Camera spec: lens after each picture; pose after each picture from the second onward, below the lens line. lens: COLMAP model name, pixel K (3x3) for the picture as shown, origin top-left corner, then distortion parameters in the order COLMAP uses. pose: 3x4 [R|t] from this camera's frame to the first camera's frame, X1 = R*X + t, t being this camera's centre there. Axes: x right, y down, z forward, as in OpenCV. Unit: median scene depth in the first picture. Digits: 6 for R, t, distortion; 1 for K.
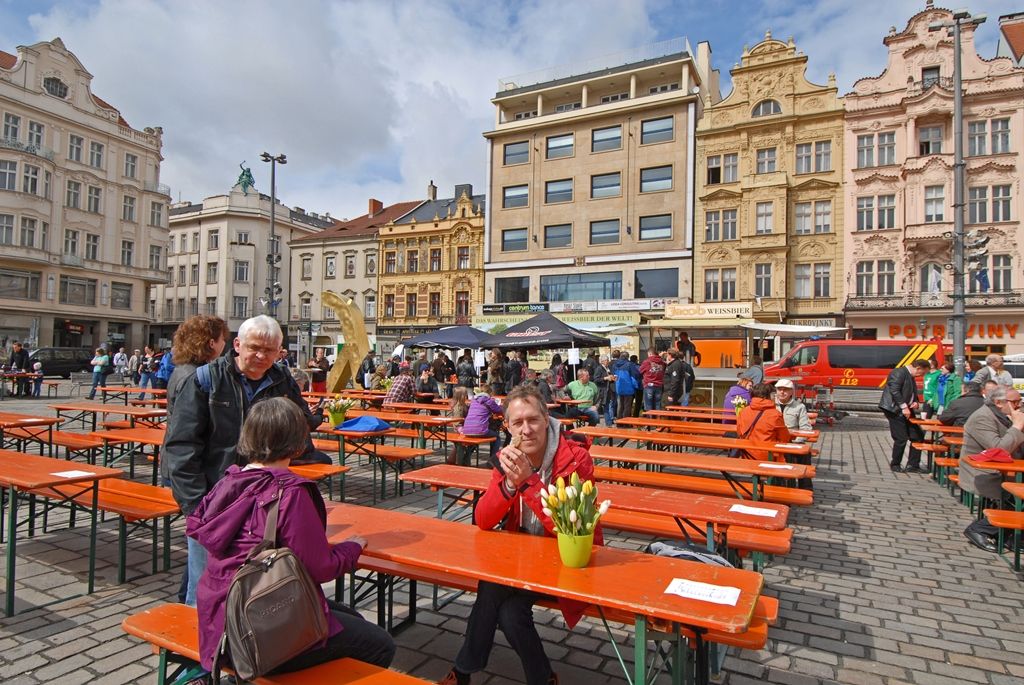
lens RADIAL K [[606.0, 0, 516.8], [0, 606.0, 349.4], [0, 0, 1]] dist [0.009317, -0.008613]
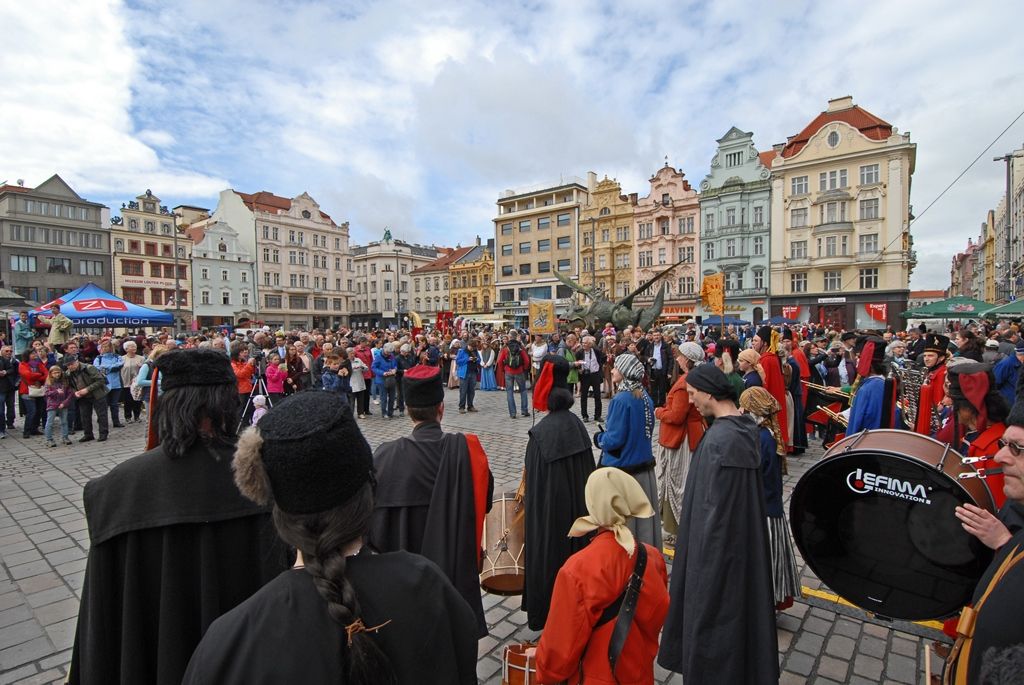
lens RADIAL K [[535.2, 0, 526.5], [0, 535.2, 349.5], [0, 0, 1]] dist [0.033382, -0.037834]
pose [[0.982660, -0.025532, -0.183648, 0.403319], [0.037361, 0.997423, 0.061245, -0.020236], [0.181611, -0.067044, 0.981082, -0.853332]]
